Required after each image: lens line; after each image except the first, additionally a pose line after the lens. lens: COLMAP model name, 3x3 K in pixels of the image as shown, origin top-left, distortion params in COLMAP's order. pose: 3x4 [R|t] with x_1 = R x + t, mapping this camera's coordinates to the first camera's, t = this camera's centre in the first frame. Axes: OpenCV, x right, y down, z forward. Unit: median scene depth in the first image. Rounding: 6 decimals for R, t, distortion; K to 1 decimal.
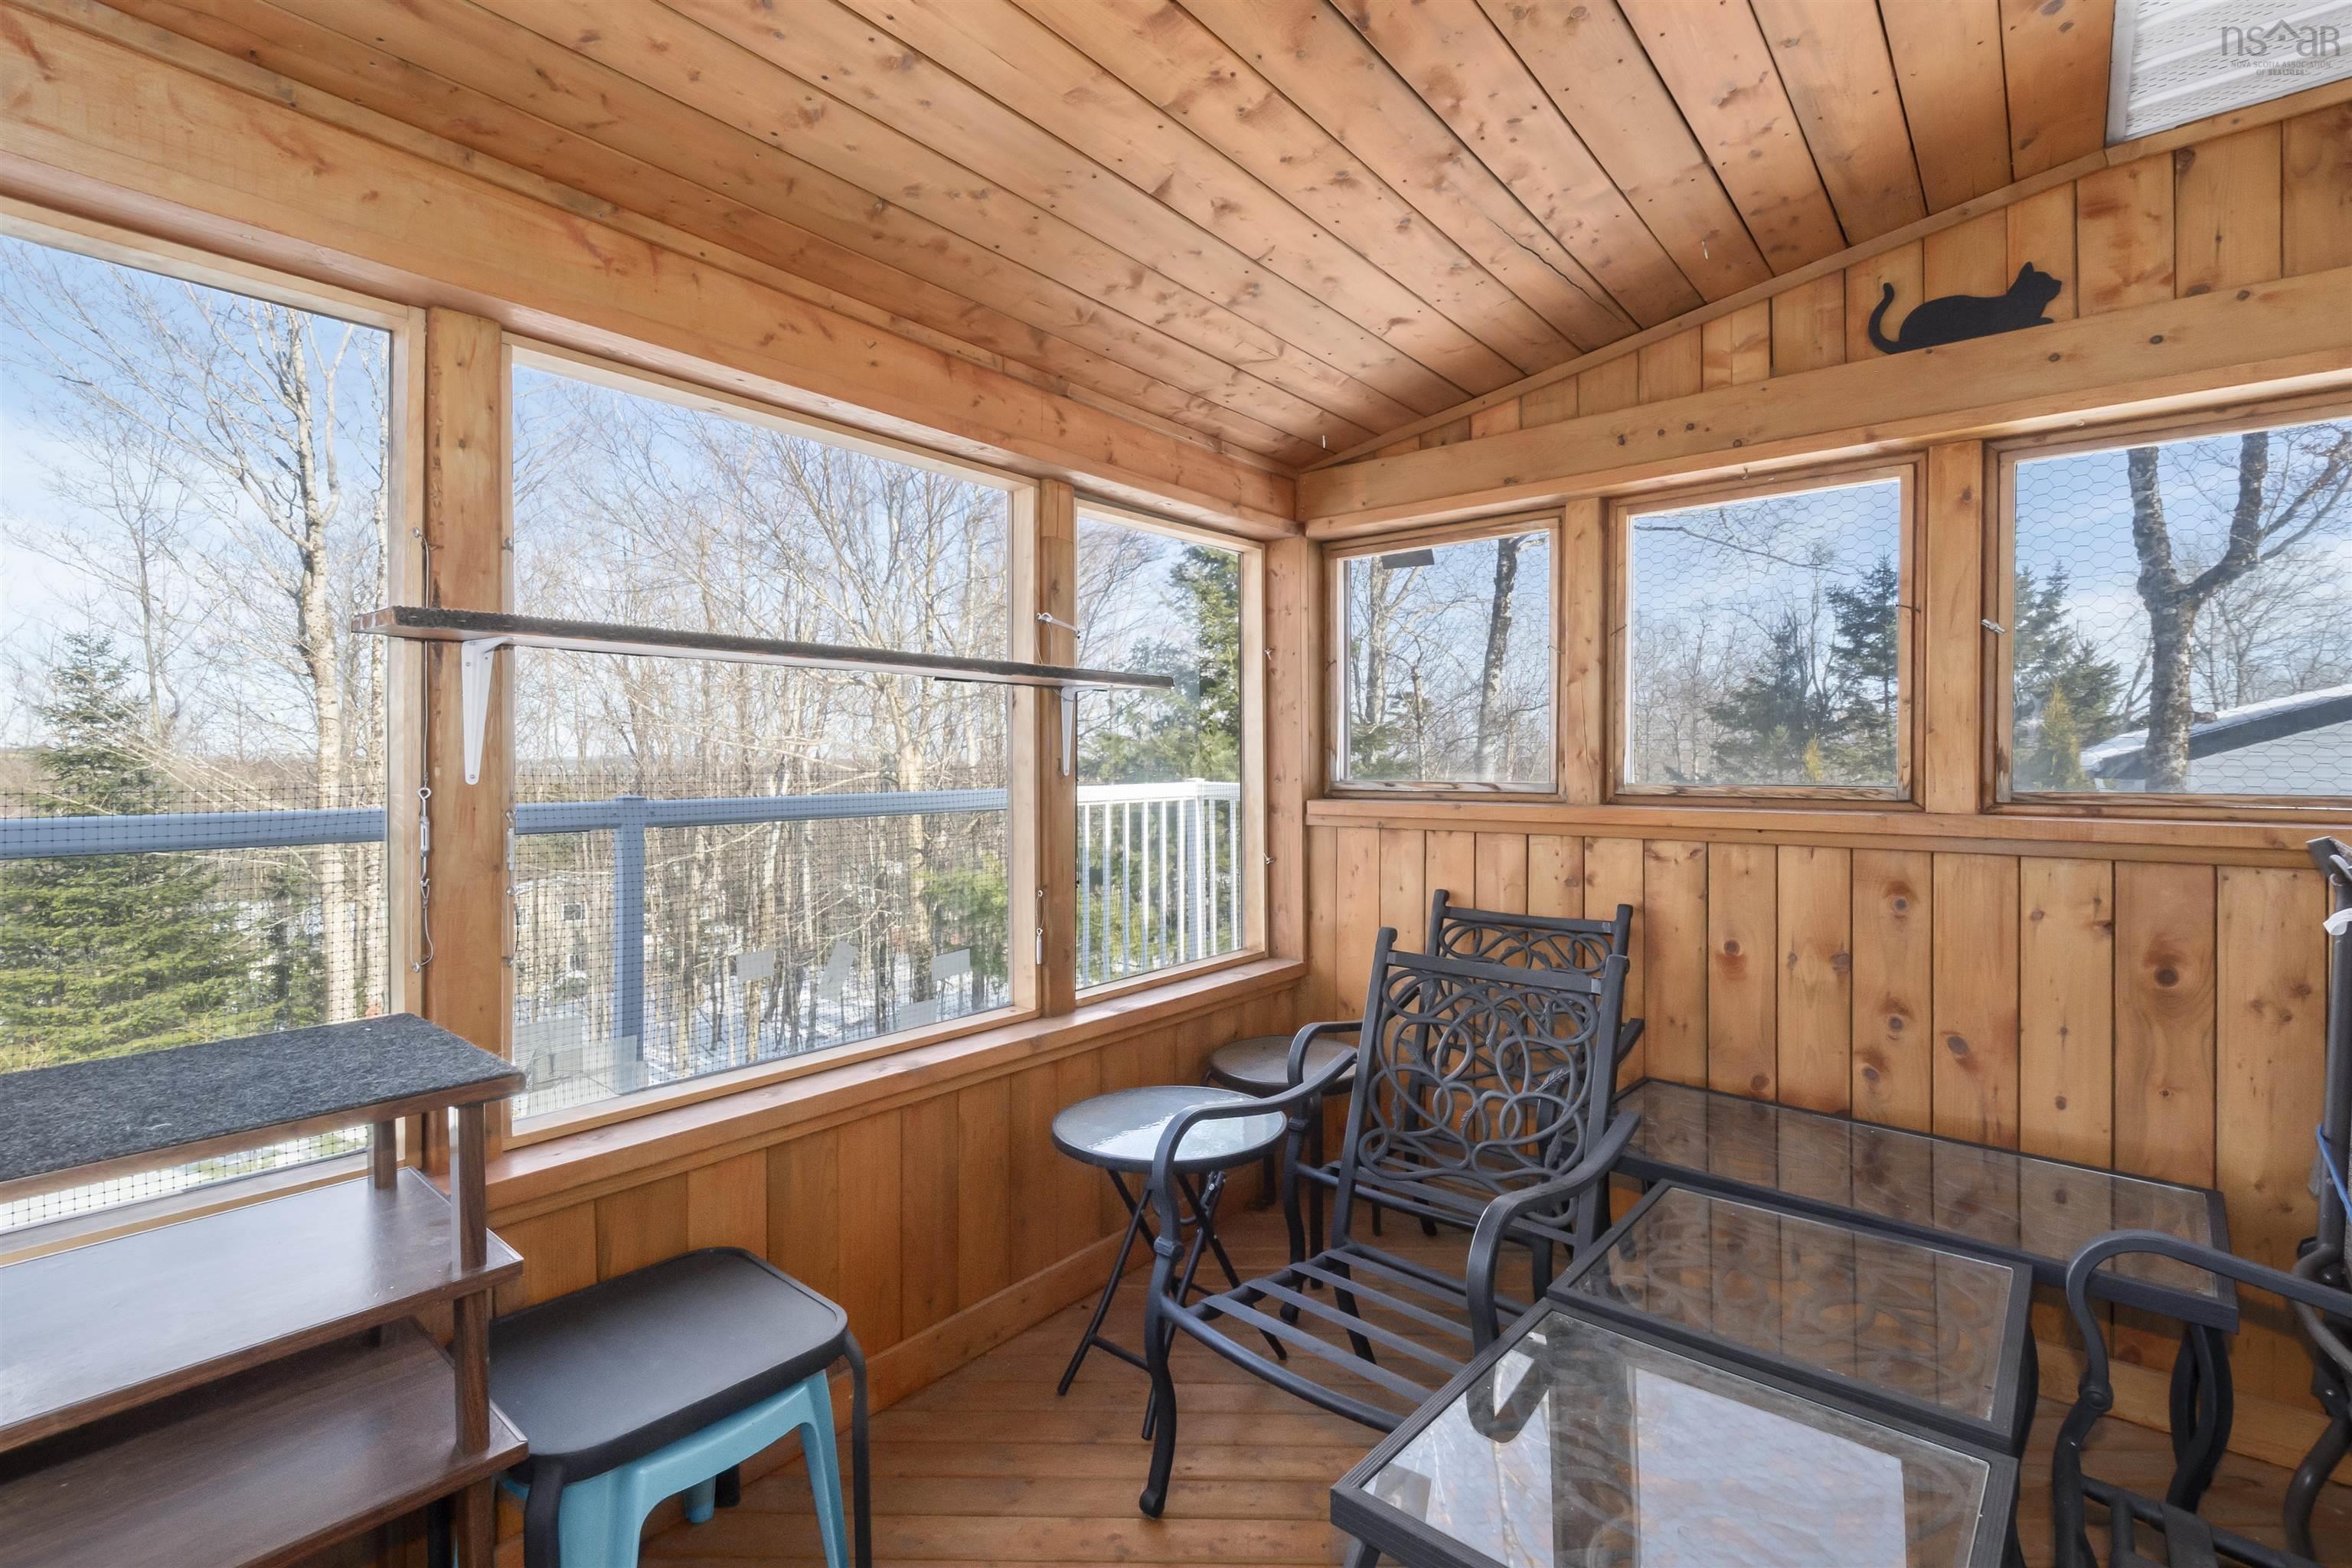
lens RADIAL K [[997.3, 0, 1230.7], [0, 997.3, 768.8], [0, 0, 1]] dist [0.001356, 0.000301]
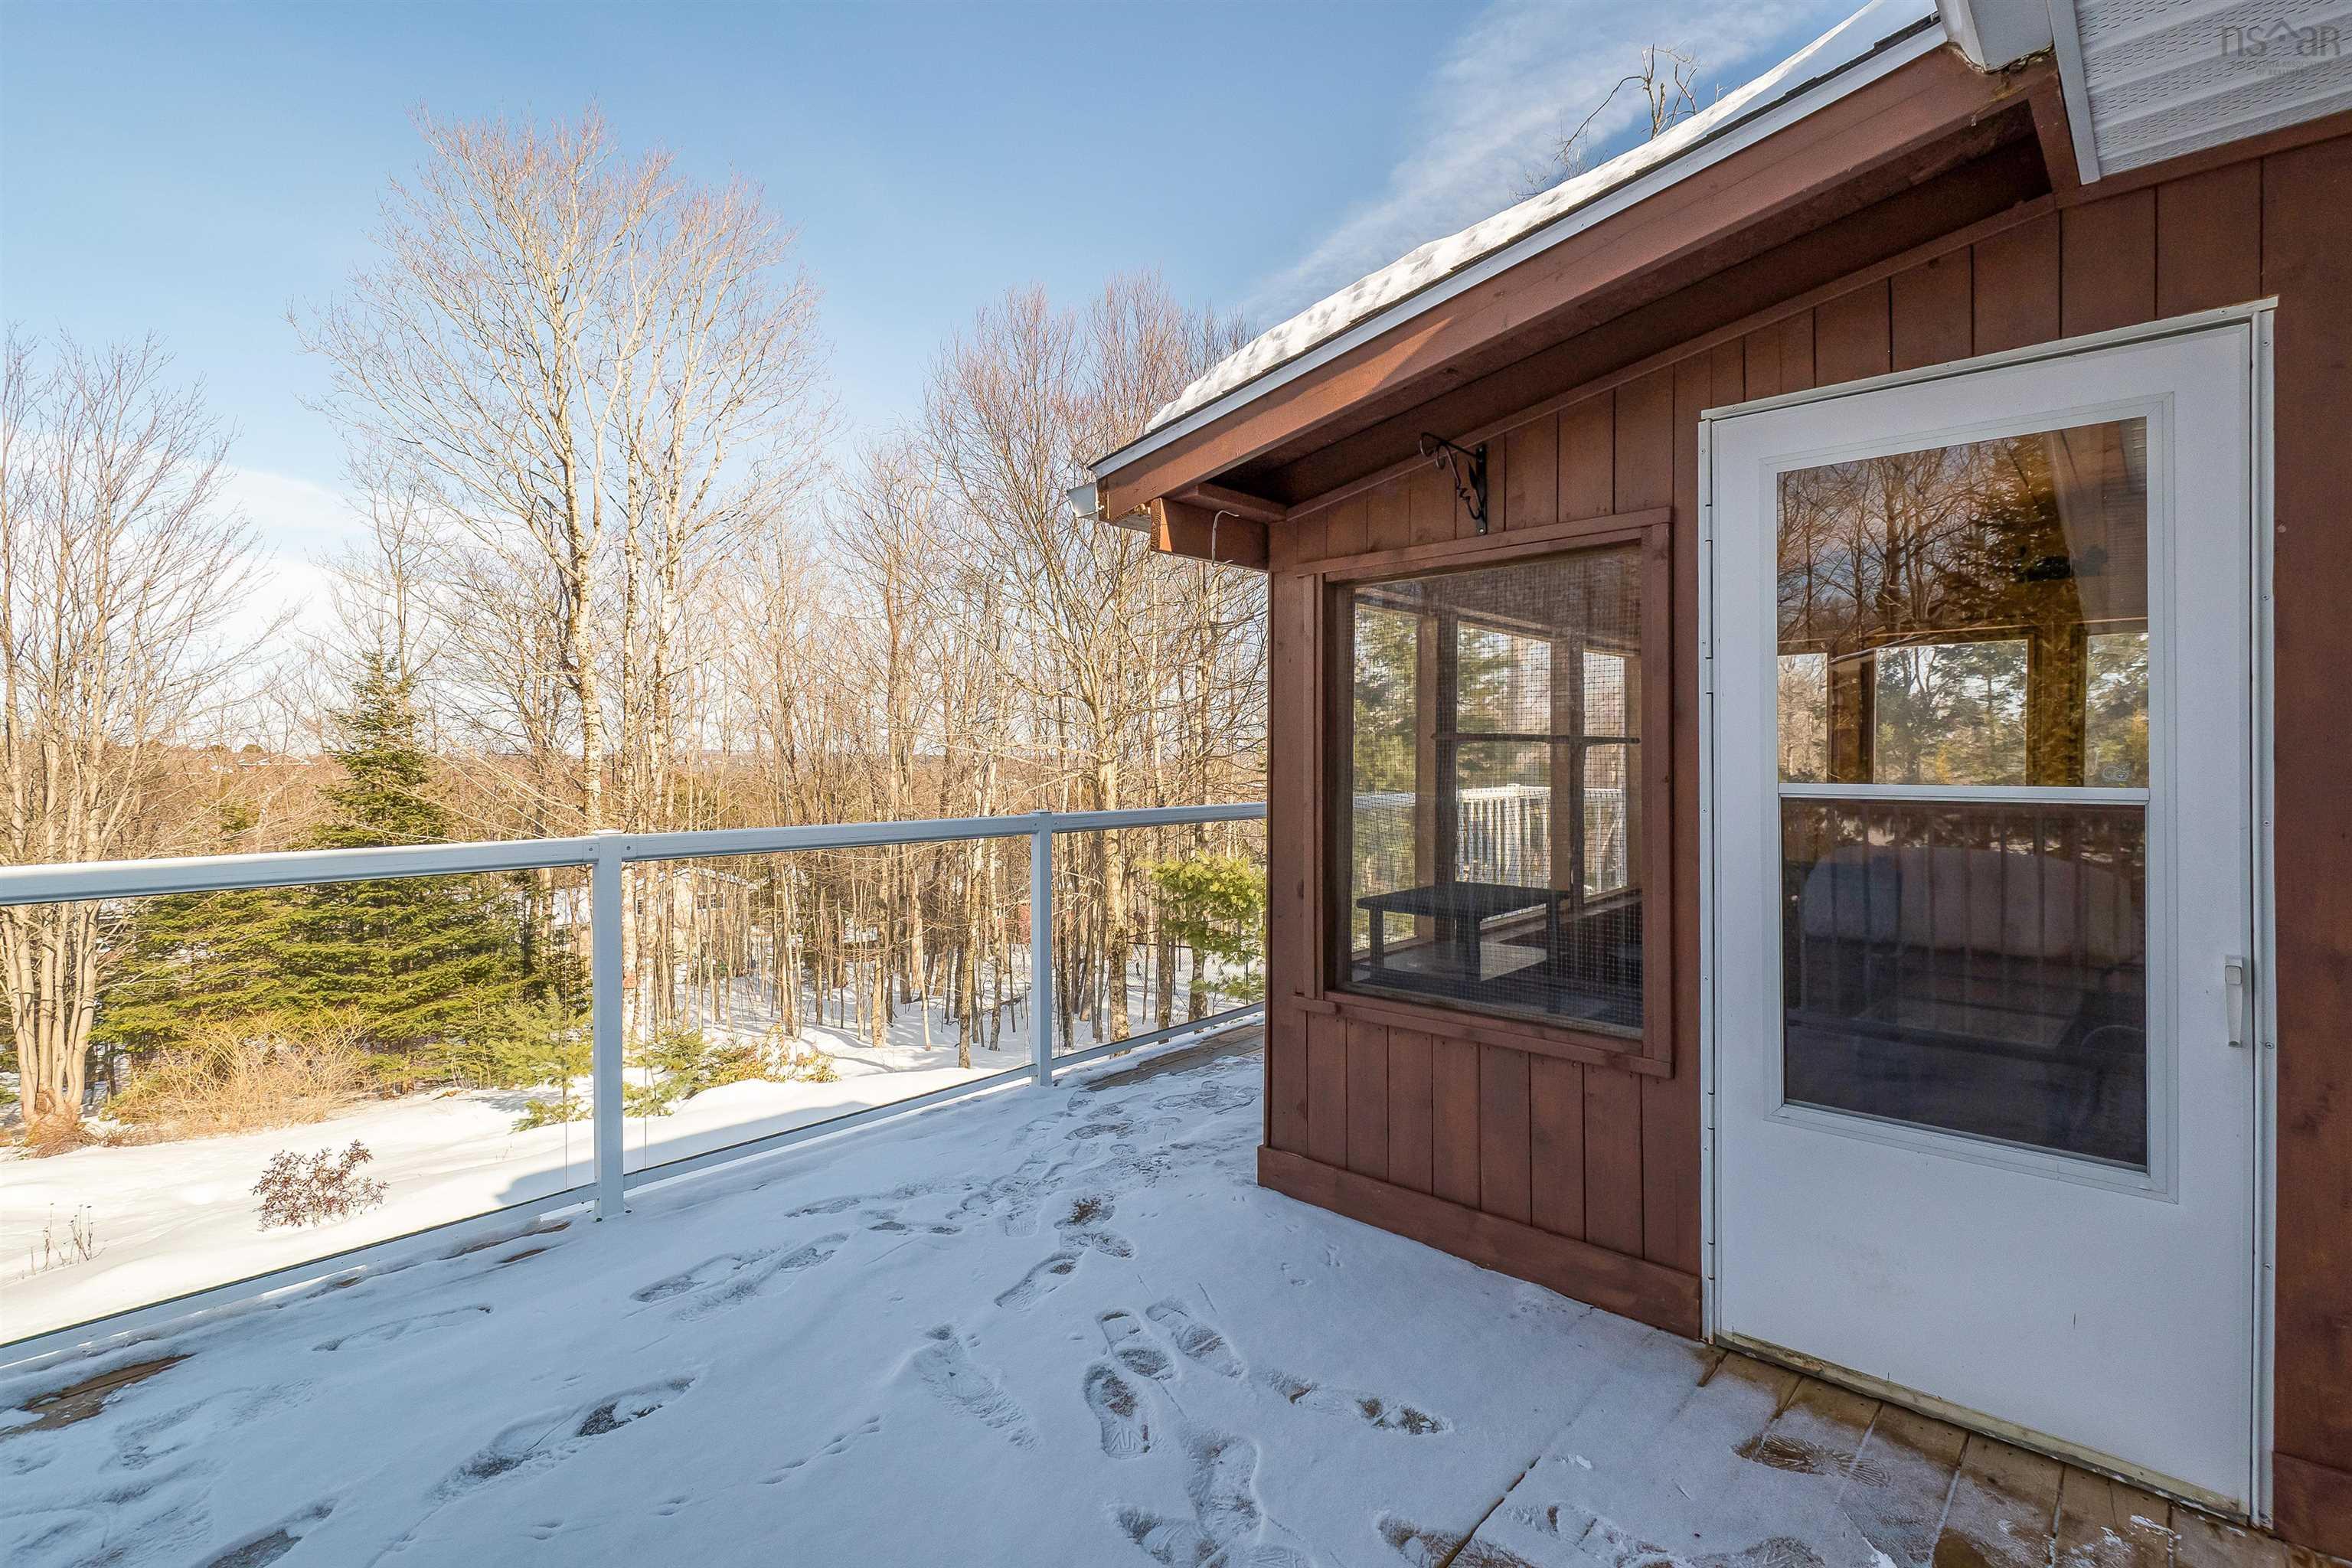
lens RADIAL K [[1061.5, 0, 1208.1], [0, 1061.5, 755.2], [0, 0, 1]] dist [-0.001057, -0.000859]
pose [[0.998842, -0.002761, -0.048023, -0.131482], [0.002547, 0.999987, -0.004504, -0.008970], [0.048034, 0.004376, 0.998836, -0.181183]]
